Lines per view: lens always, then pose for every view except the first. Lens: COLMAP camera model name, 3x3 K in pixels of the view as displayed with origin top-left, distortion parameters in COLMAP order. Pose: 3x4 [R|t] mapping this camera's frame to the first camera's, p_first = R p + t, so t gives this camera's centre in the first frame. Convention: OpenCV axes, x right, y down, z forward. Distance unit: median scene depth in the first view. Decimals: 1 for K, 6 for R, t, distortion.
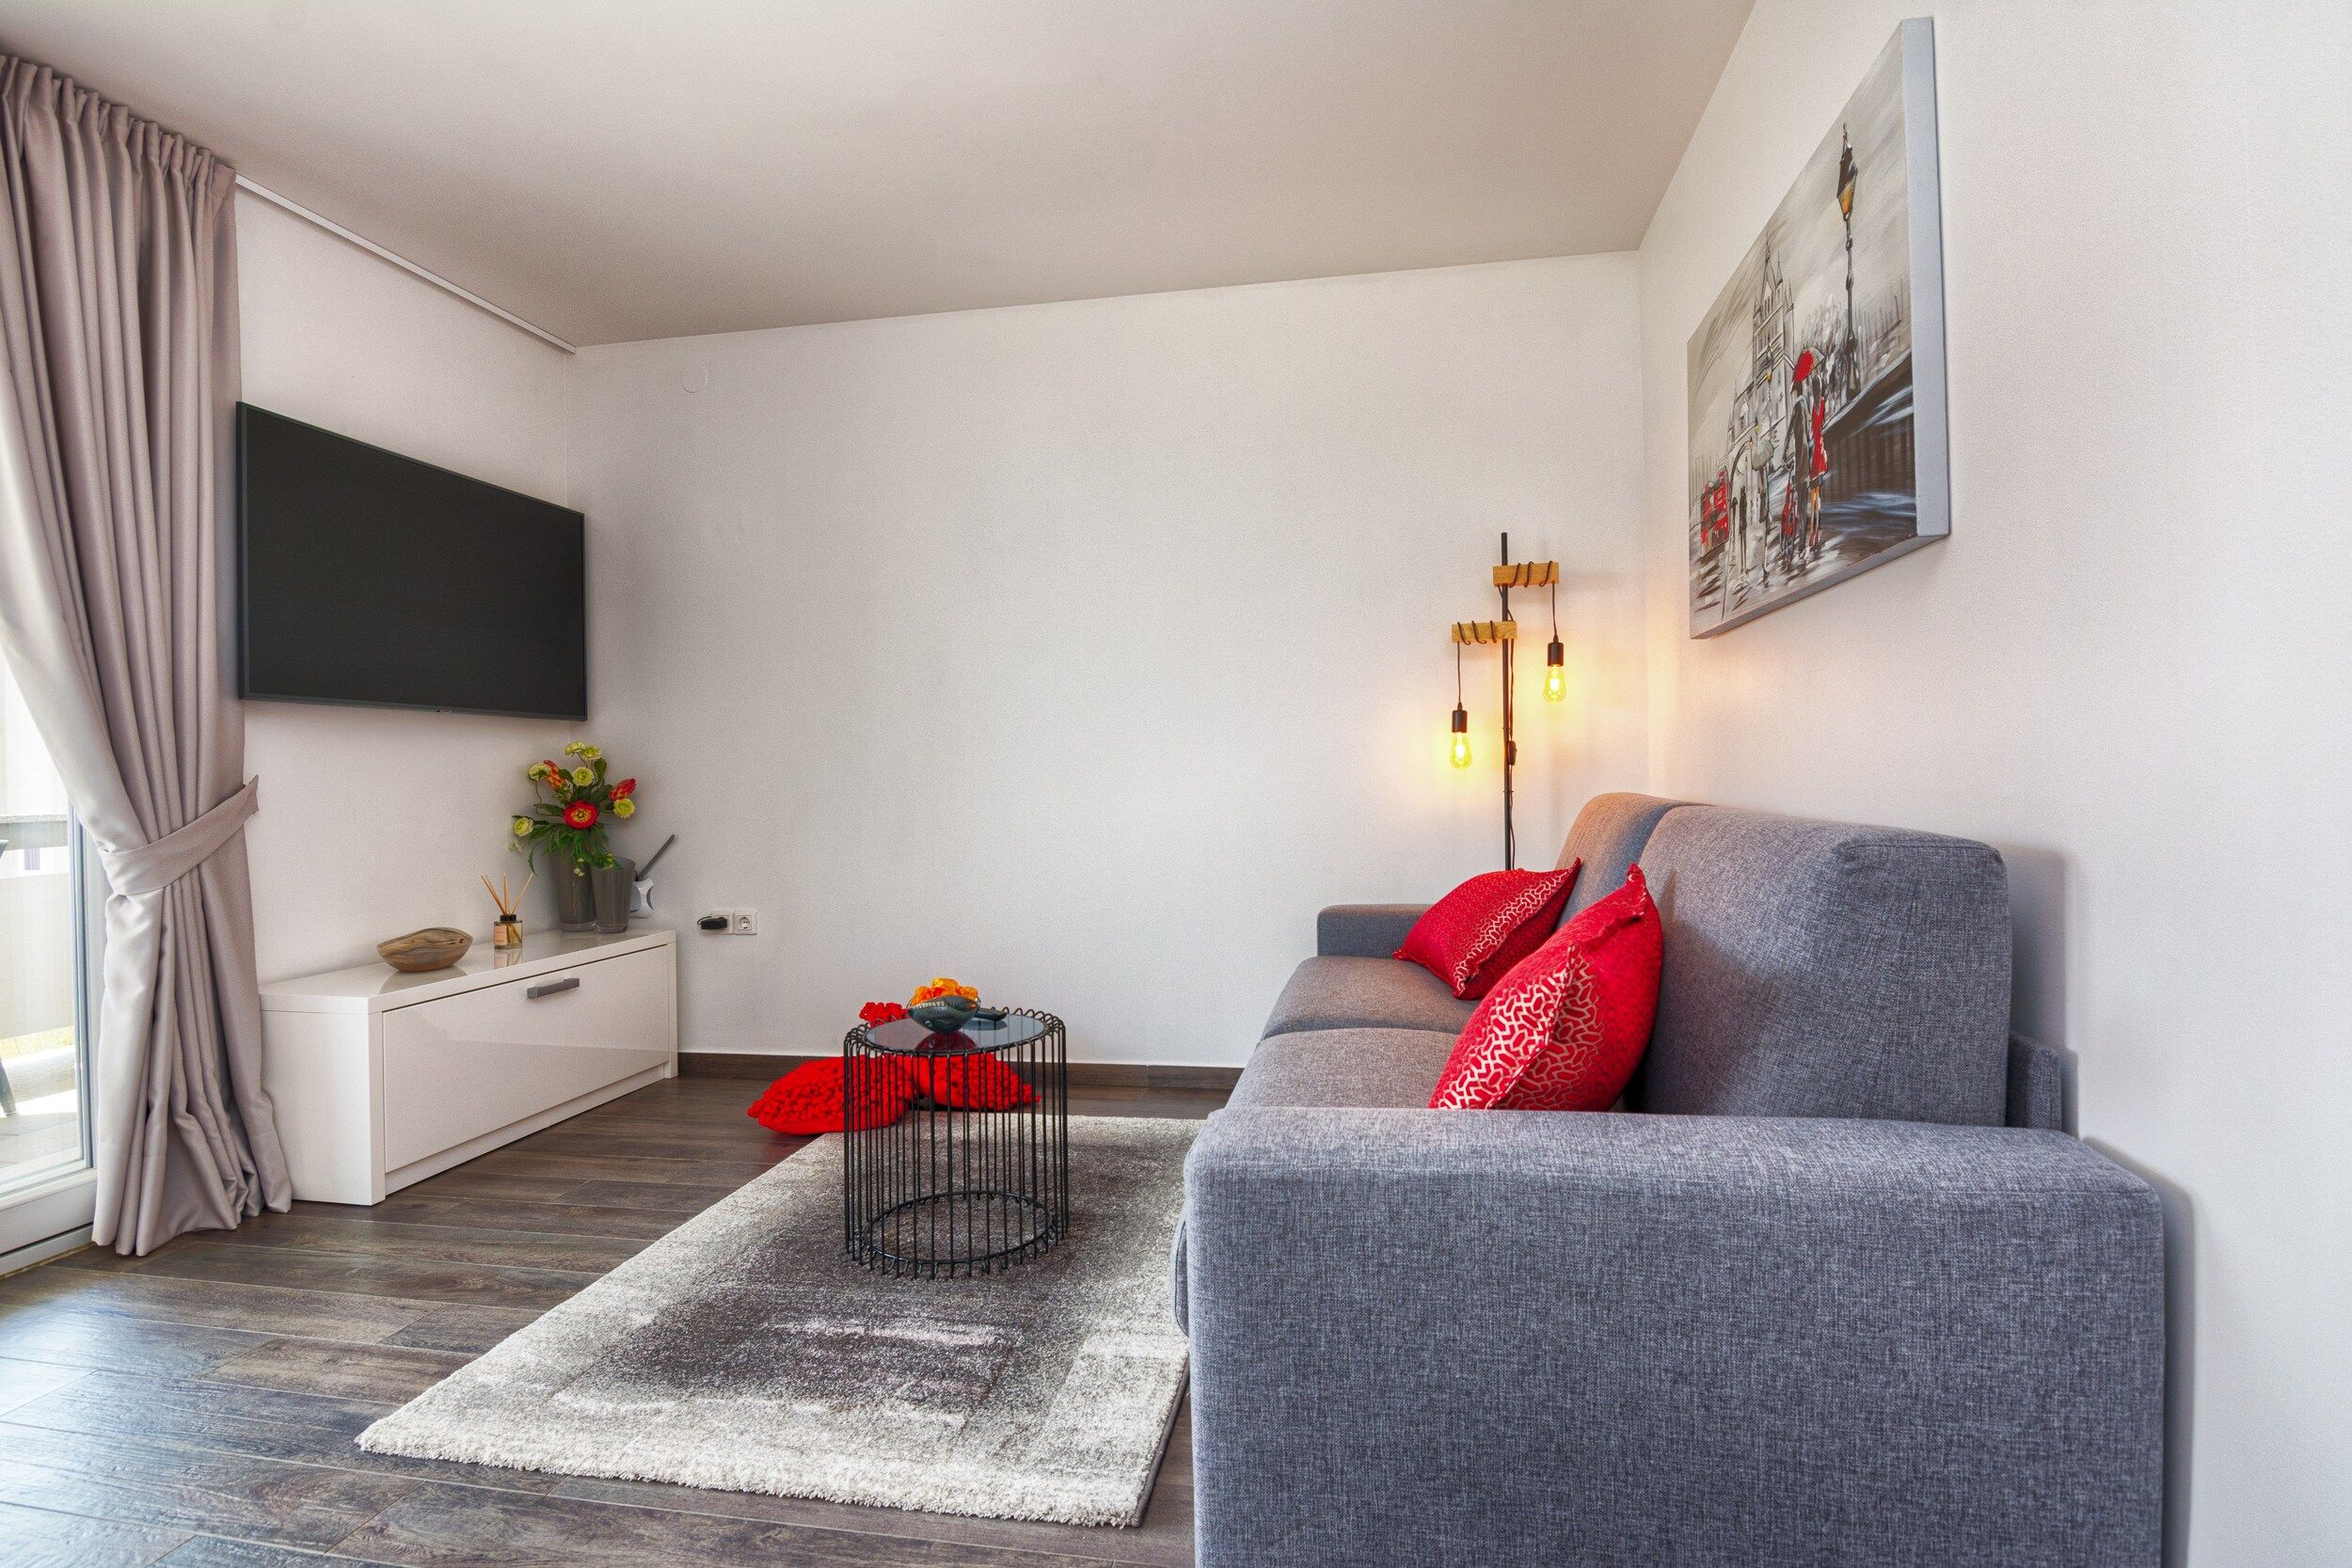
lens RADIAL K [[1171.0, 0, 1222.7], [0, 1171.0, 778.3], [0, 0, 1]] dist [-0.012708, -0.008775]
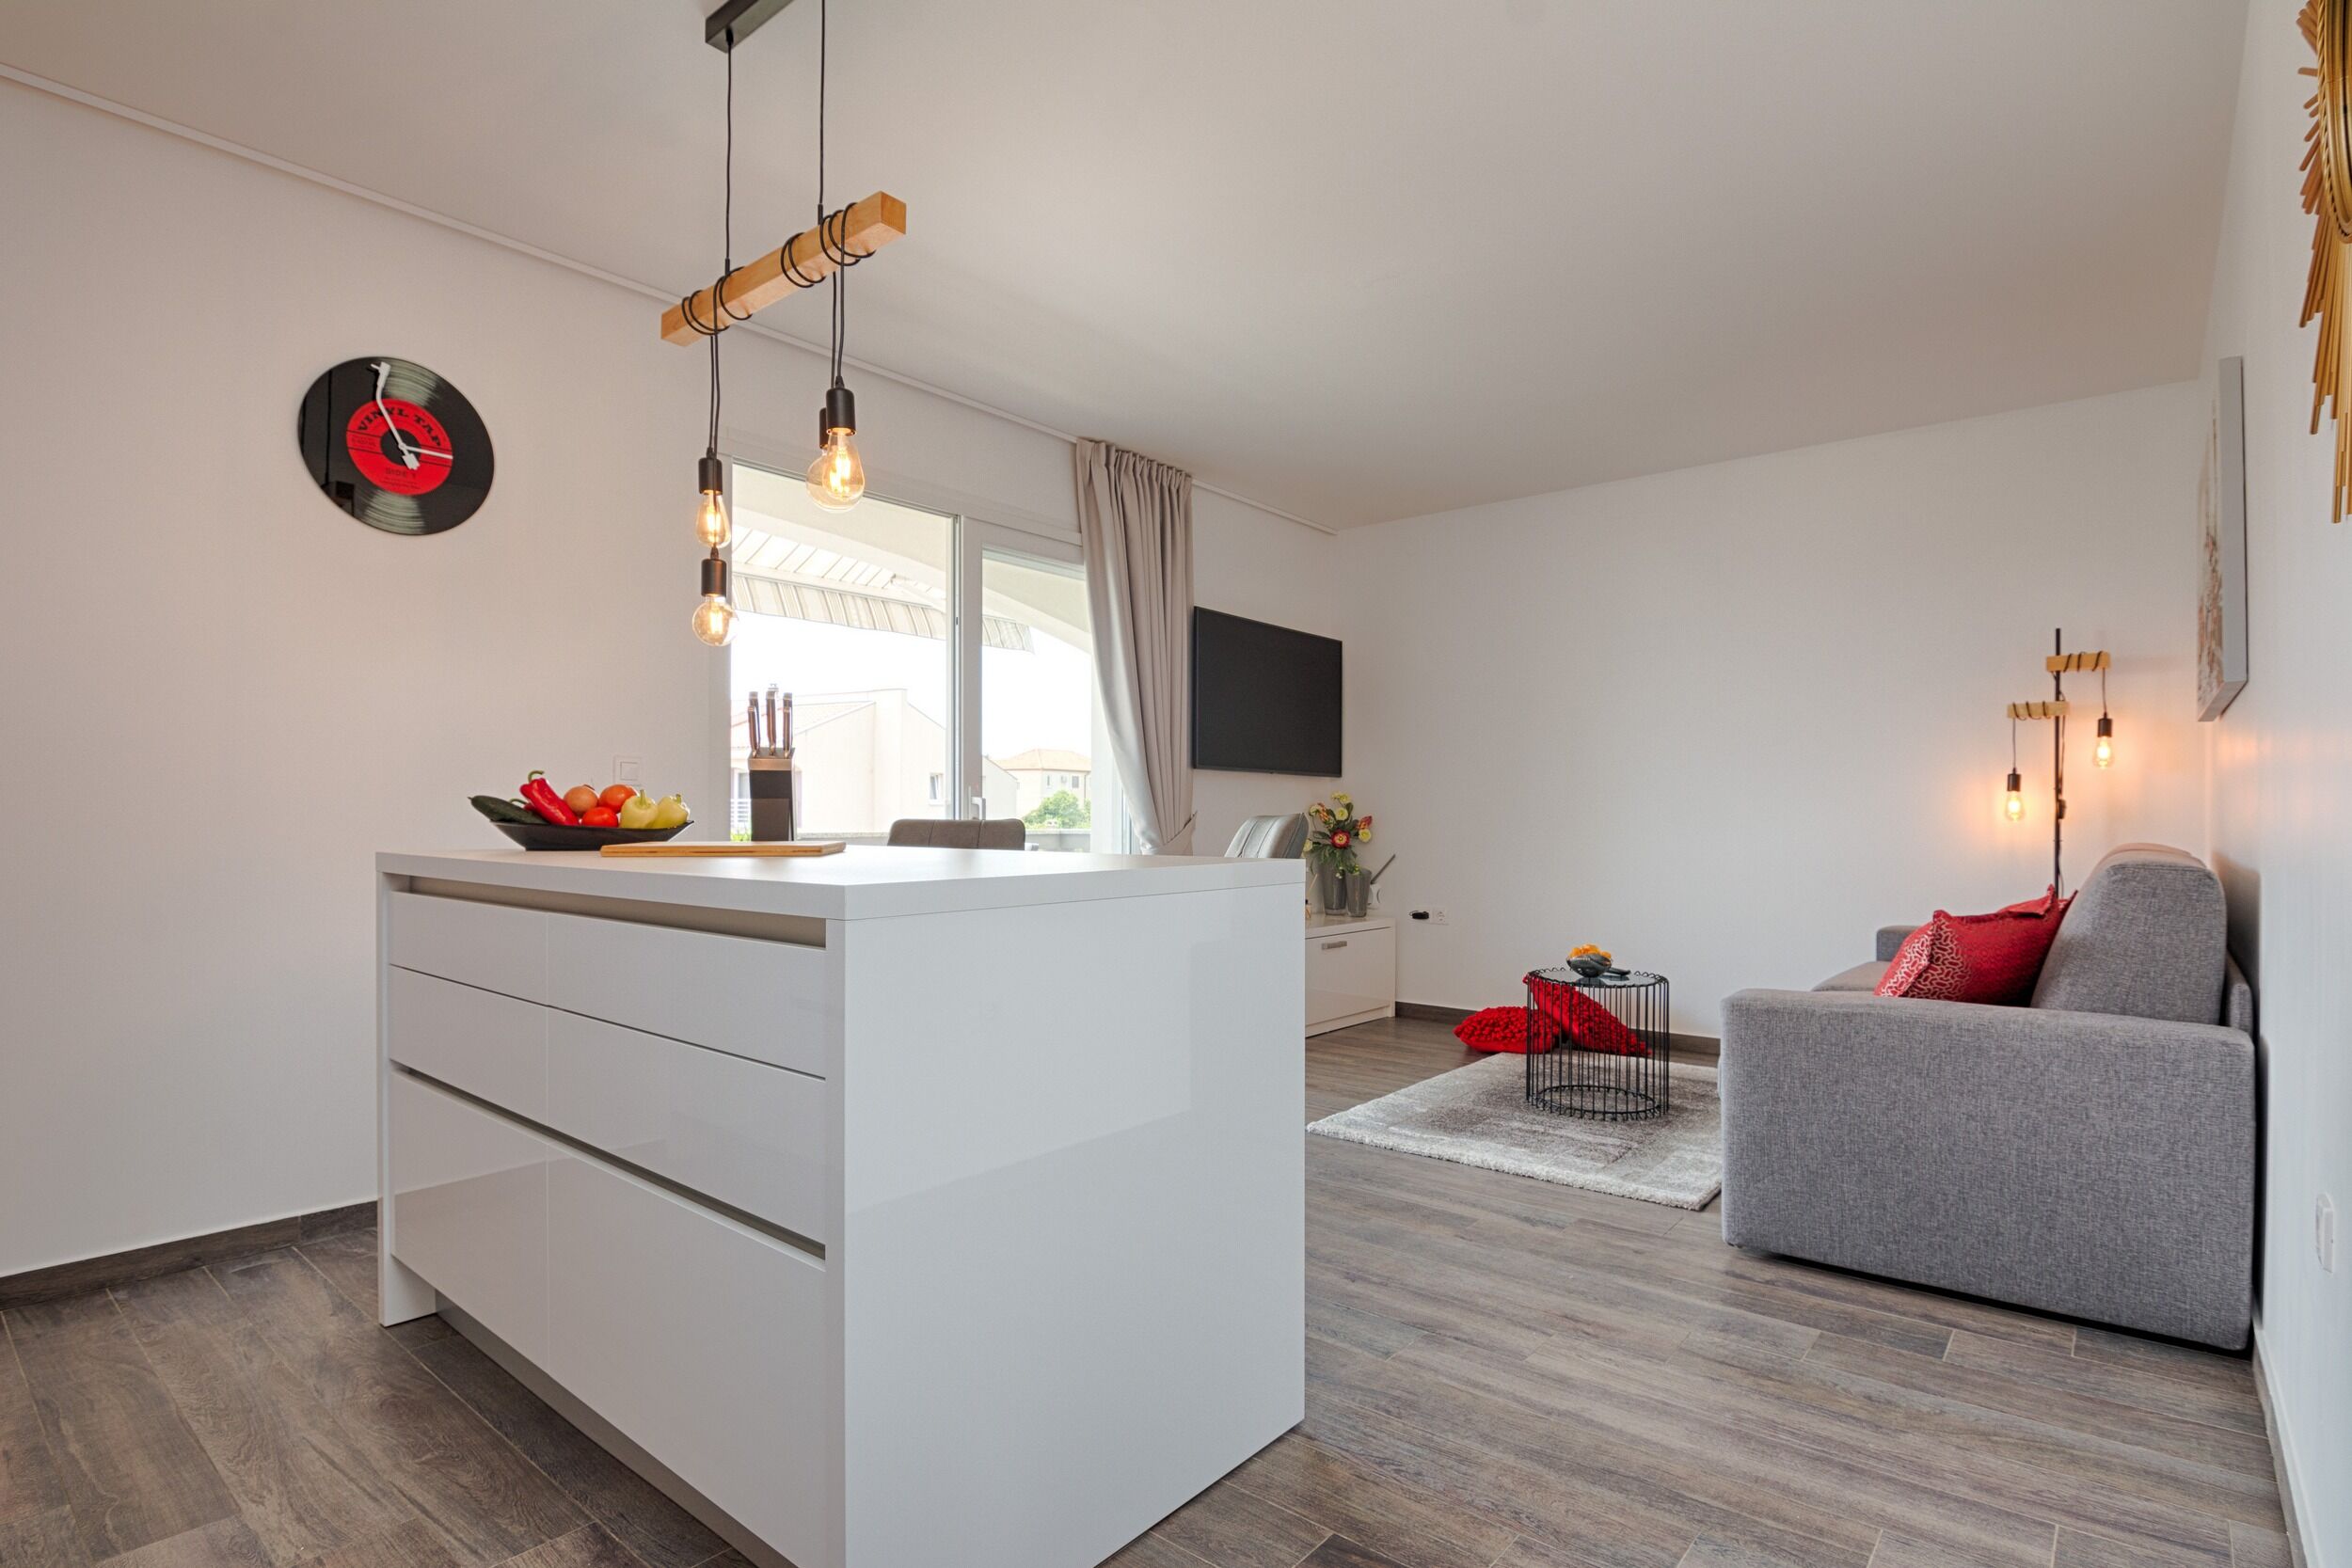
lens RADIAL K [[1171.0, 0, 1216.1], [0, 1171.0, 801.7], [0, 0, 1]] dist [-0.012708, -0.008775]
pose [[0.869388, 0.013852, -0.493936, 0.100653], [-0.021094, 0.999736, -0.009092, 0.000445], [0.493680, 0.018323, 0.869450, -0.618426]]
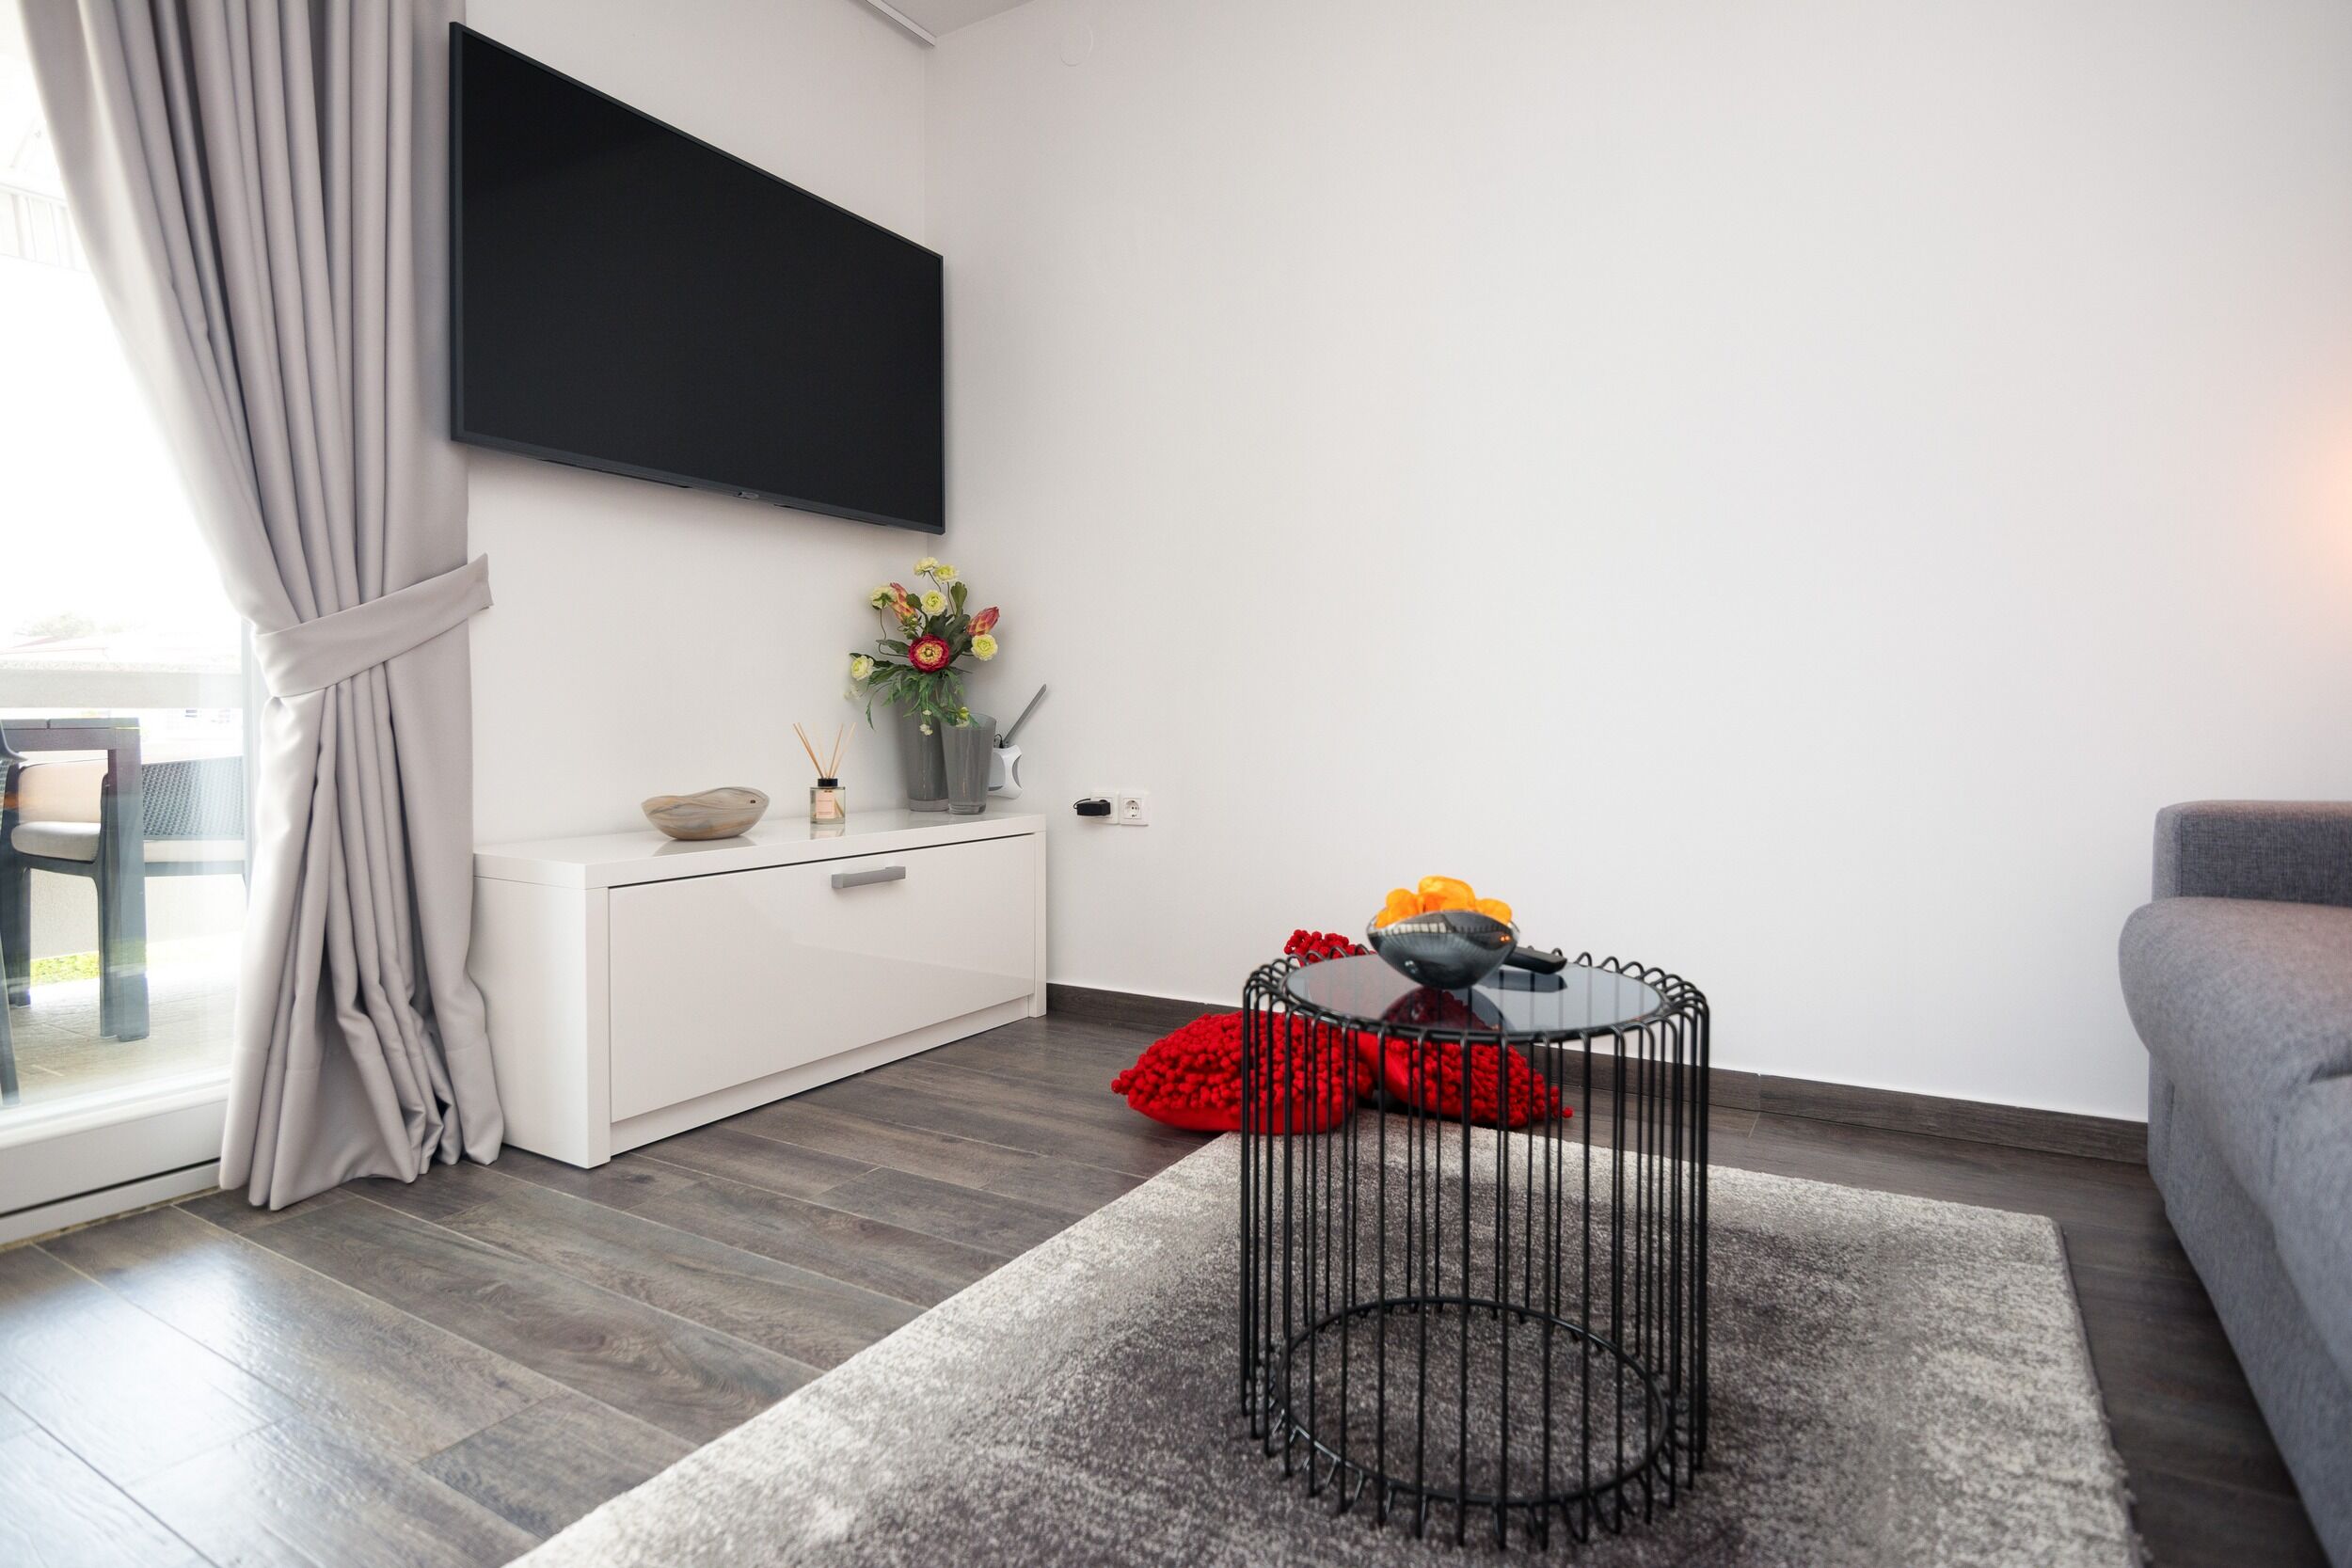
lens RADIAL K [[1266.1, 0, 1216.2], [0, 1266.1, 764.0], [0, 0, 1]] dist [-0.020517, -0.000934]
pose [[0.933082, 0.024585, -0.358821, -0.133117], [-0.011583, 0.999198, 0.038339, 0.100280], [0.359476, -0.031618, 0.932618, 0.458208]]
